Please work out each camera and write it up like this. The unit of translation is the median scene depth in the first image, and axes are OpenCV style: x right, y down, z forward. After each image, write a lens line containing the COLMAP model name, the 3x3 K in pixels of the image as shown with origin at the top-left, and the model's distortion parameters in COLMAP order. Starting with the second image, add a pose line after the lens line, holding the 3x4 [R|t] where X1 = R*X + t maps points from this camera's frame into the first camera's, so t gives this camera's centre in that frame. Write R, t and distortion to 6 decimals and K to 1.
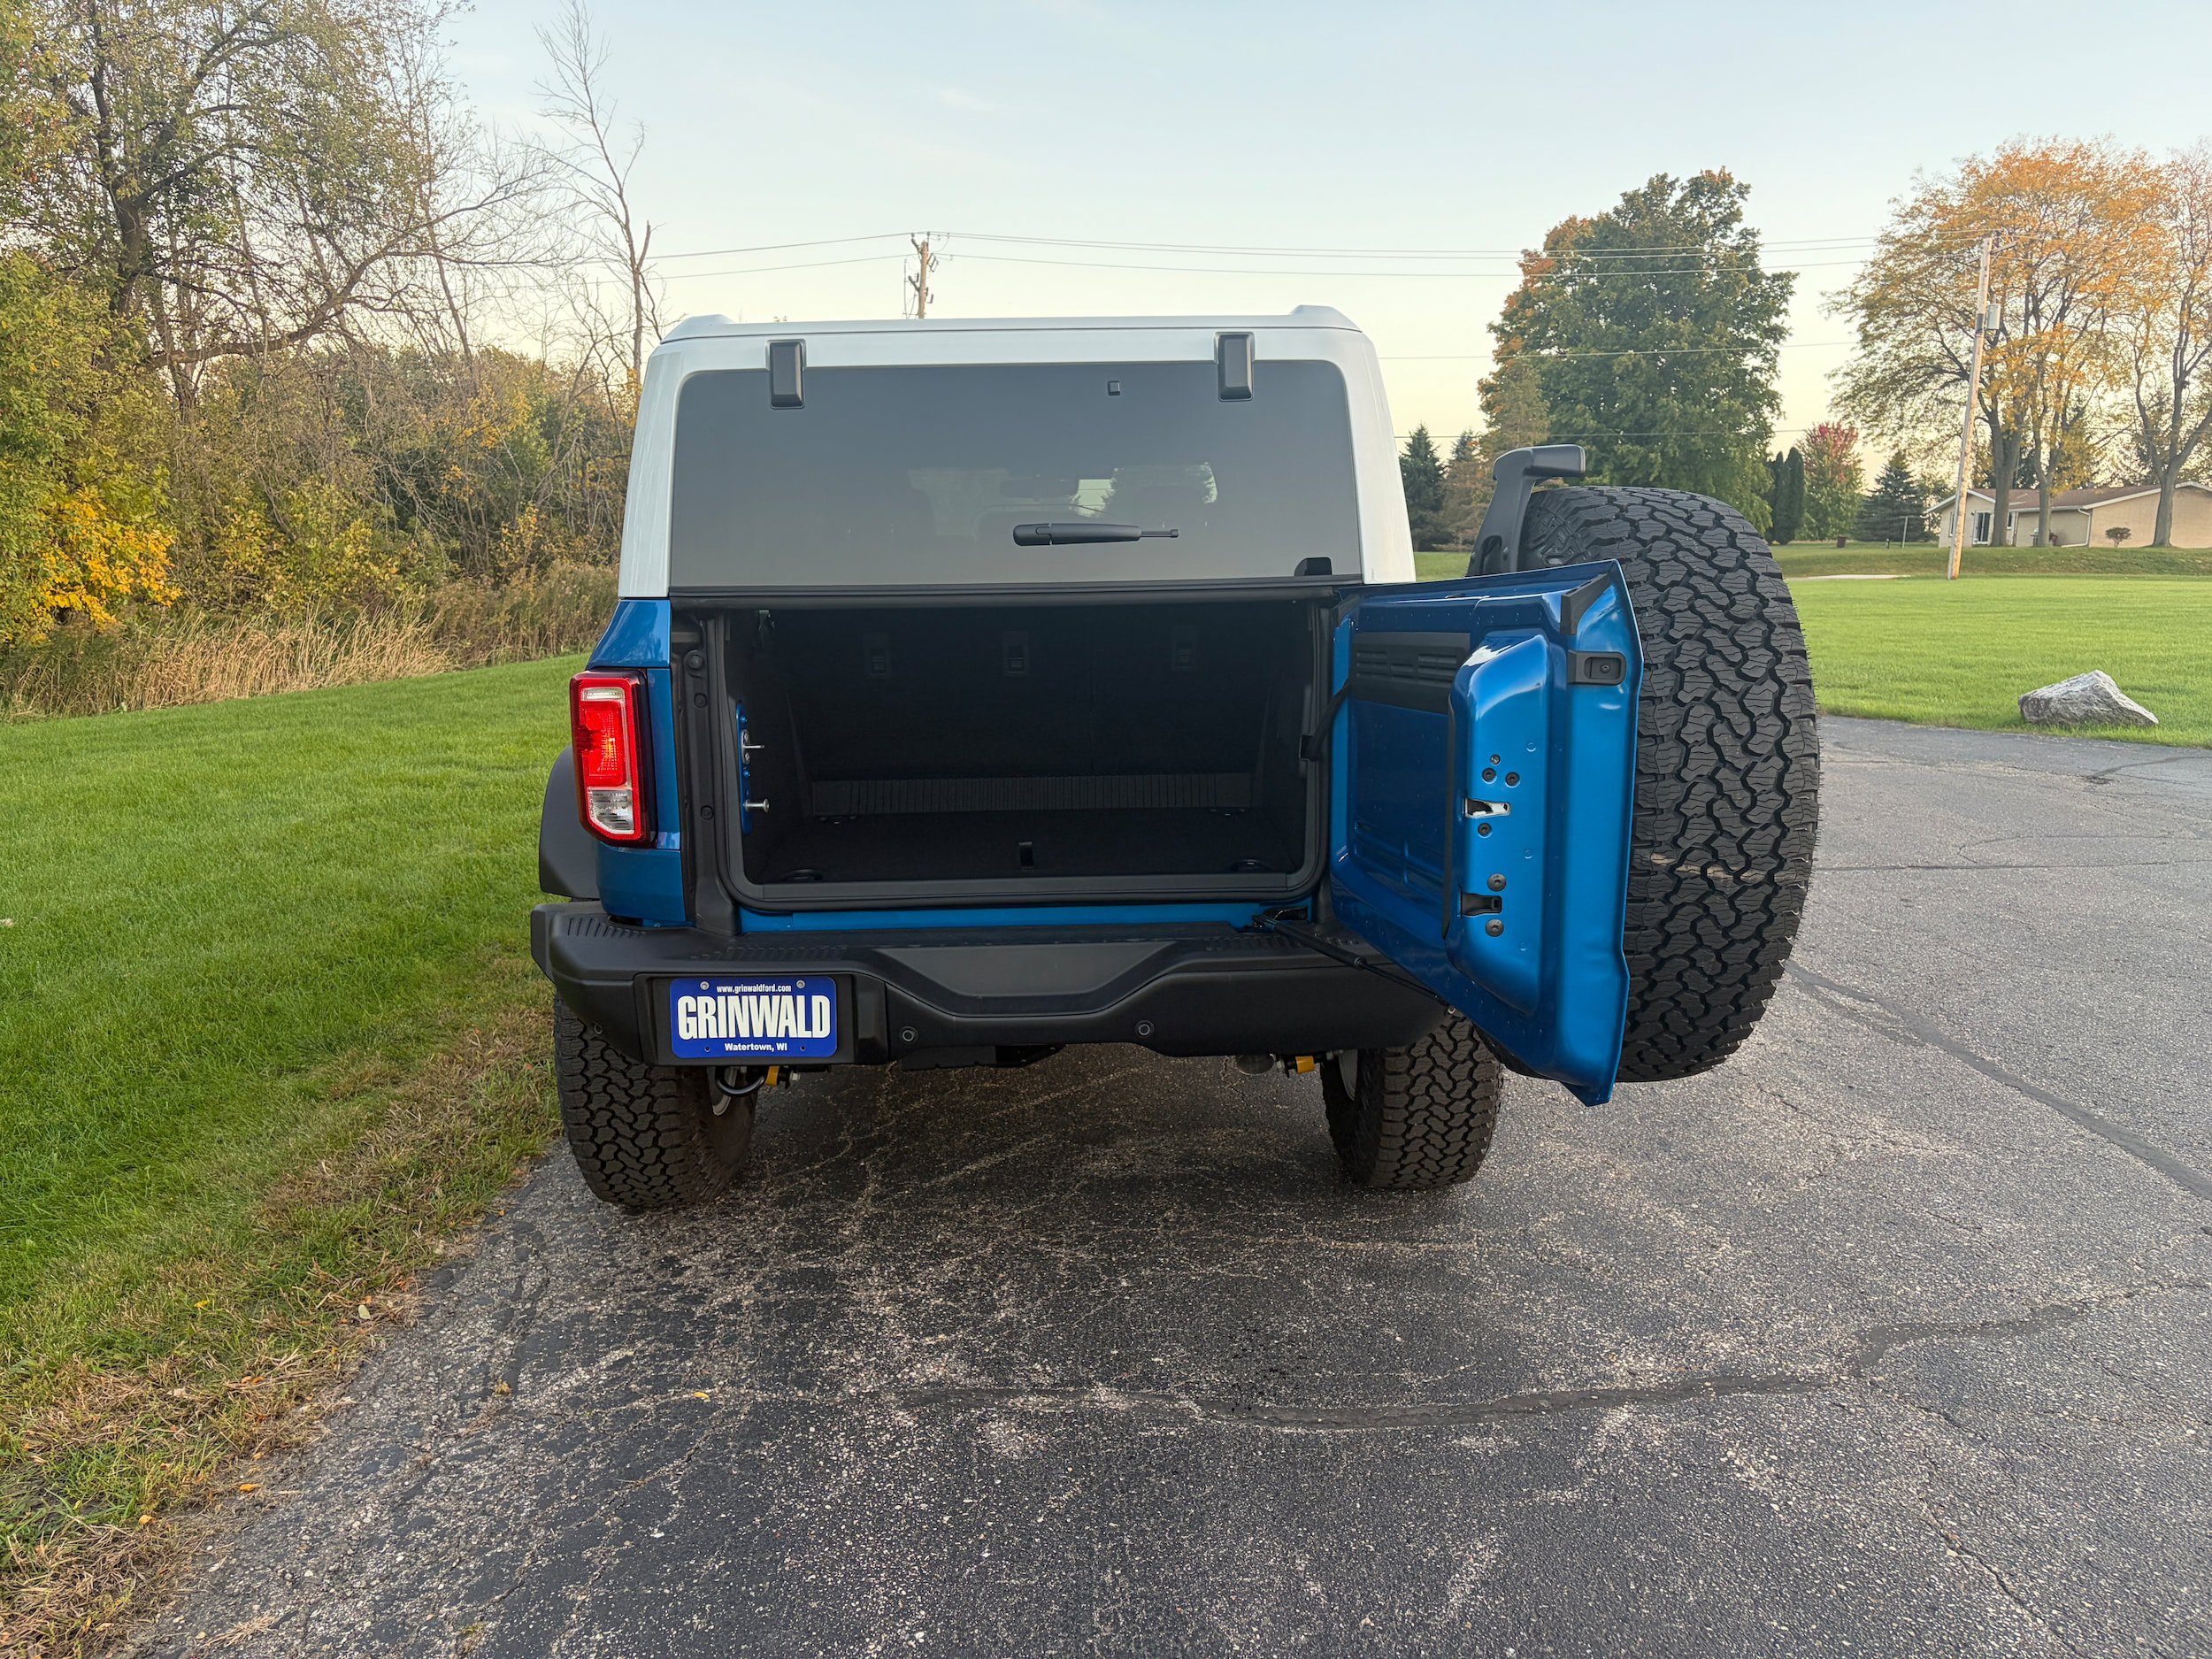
lens RADIAL K [[1668.1, 0, 1092.4], [0, 1668.1, 831.4], [0, 0, 1]] dist [0.041835, -0.038454]
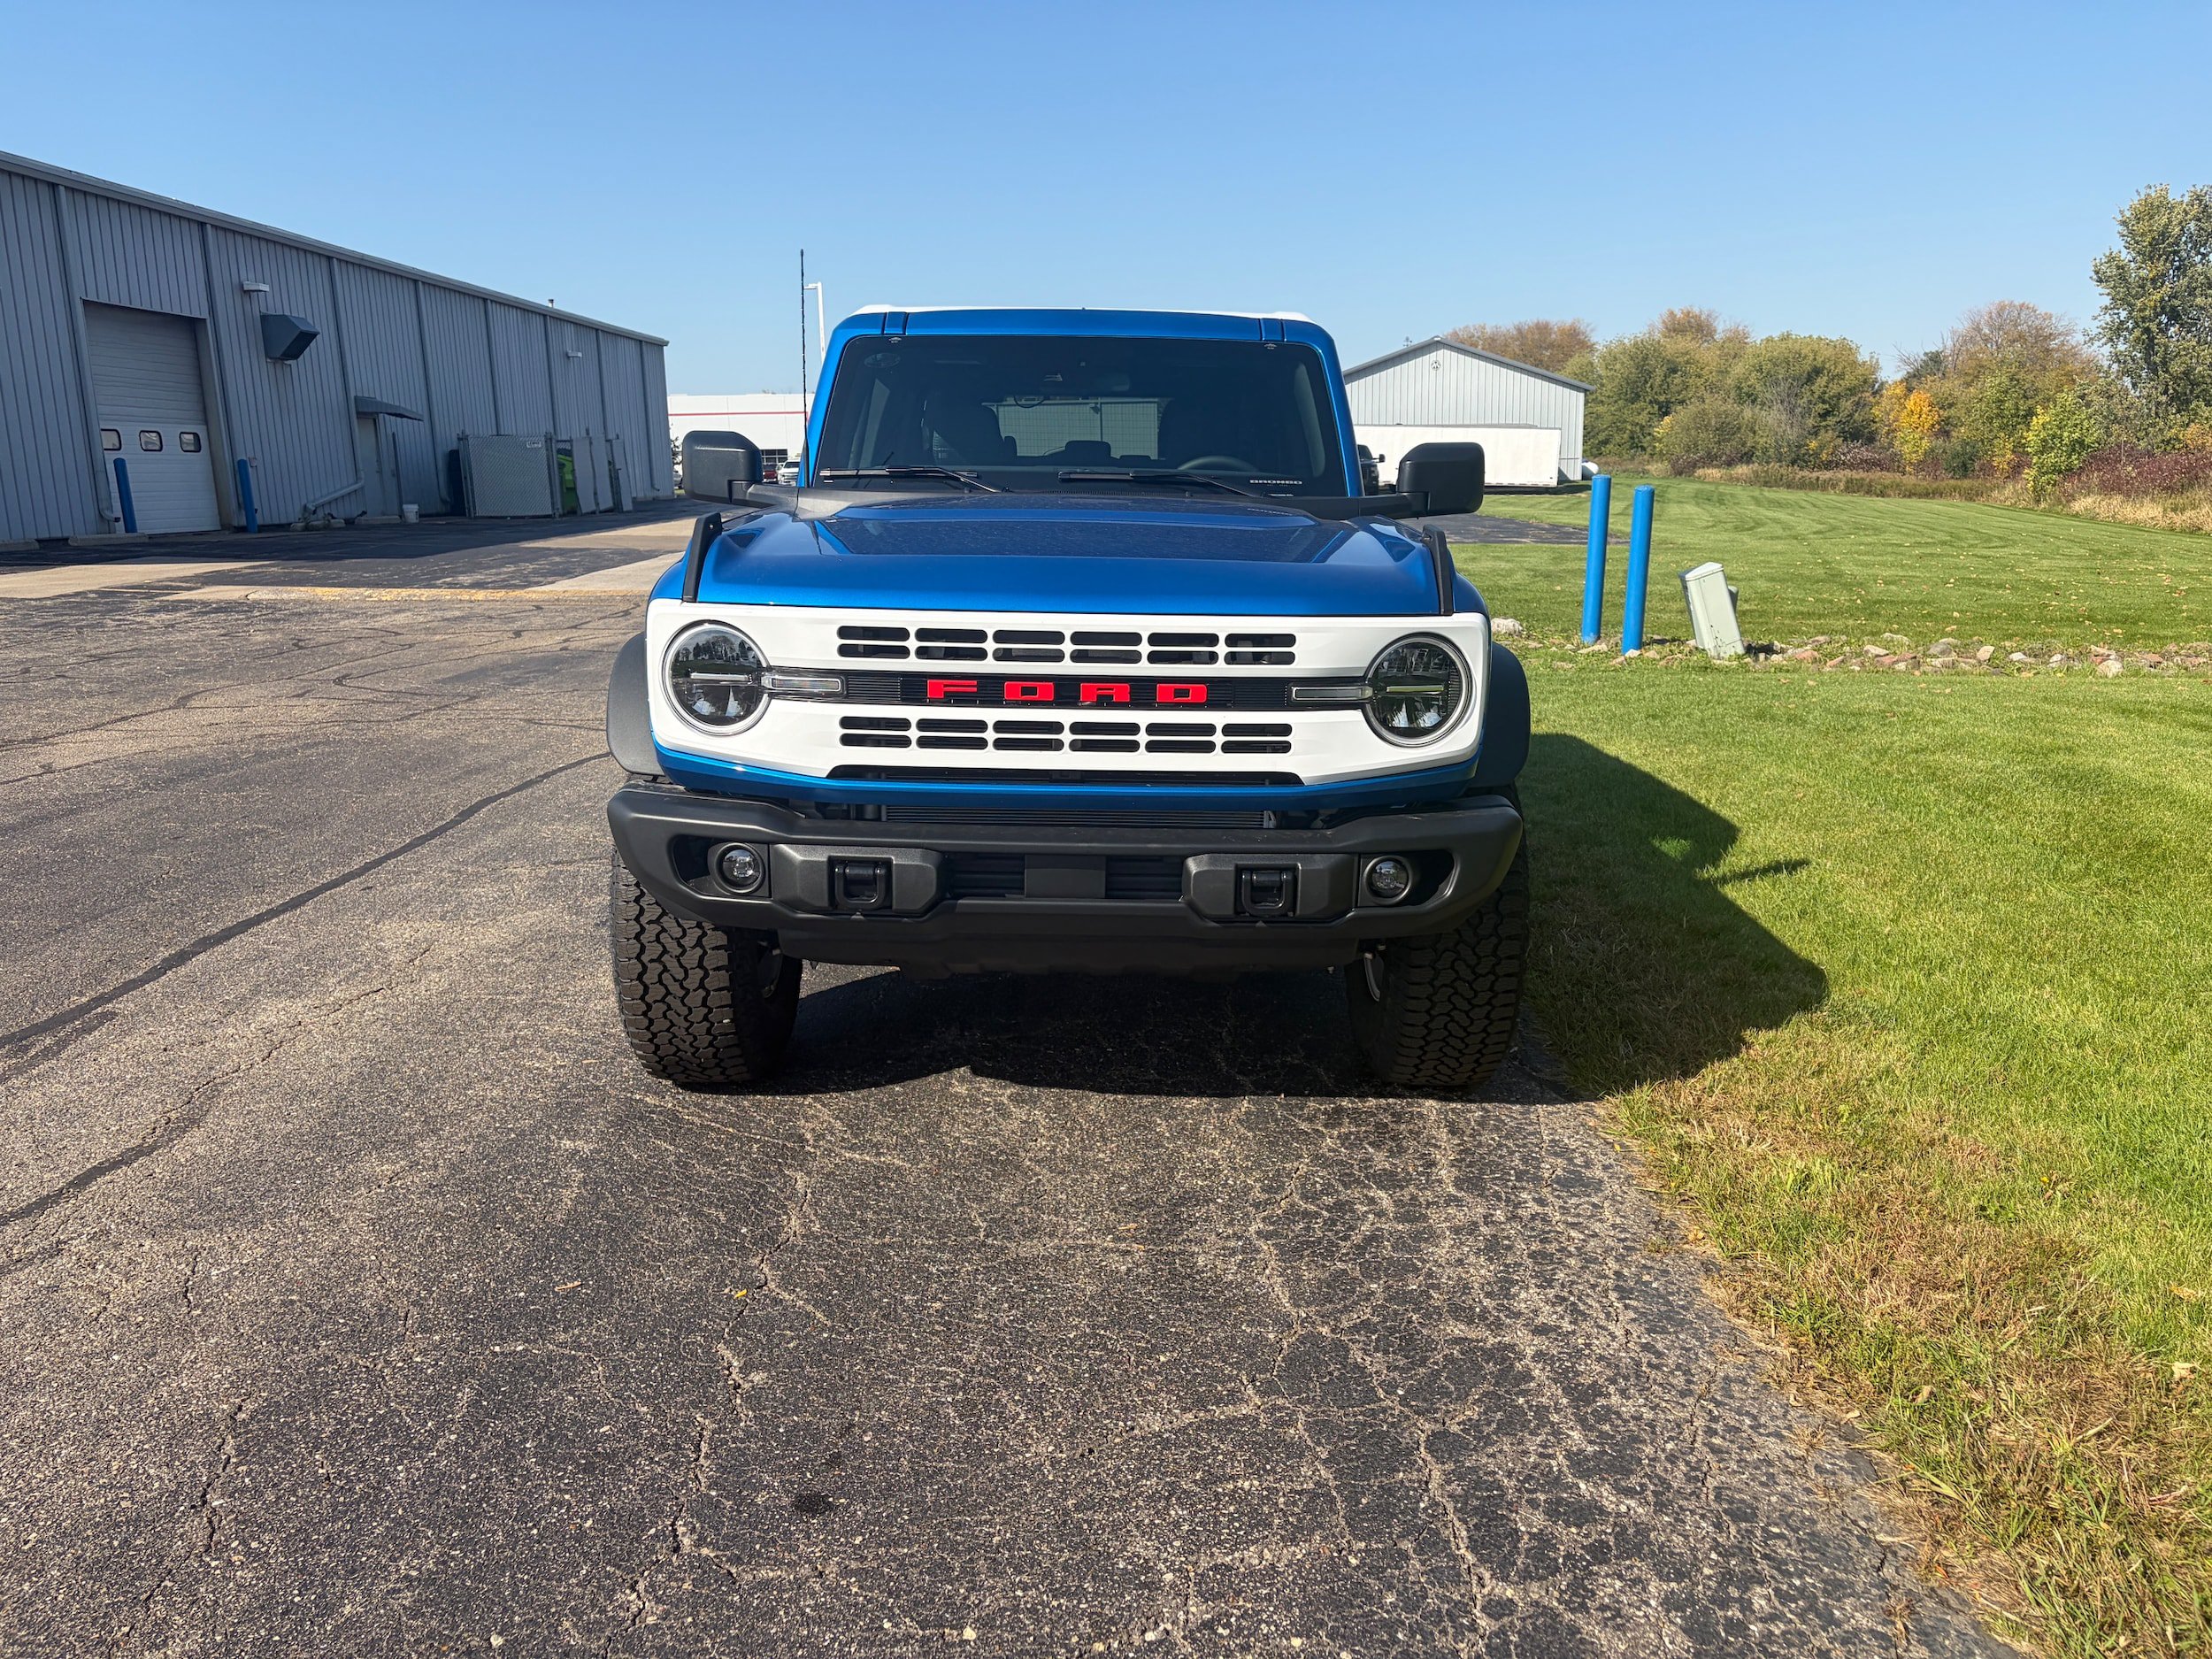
lens RADIAL K [[1668.1, 0, 1134.0], [0, 1668.1, 847.2], [0, 0, 1]] dist [0.041835, -0.038454]
pose [[-0.999705, -0.004329, 0.023884, -0.103582], [0.005008, 0.926011, 0.377463, -0.362430], [-0.023751, 0.377472, -0.925717, 2.194337]]
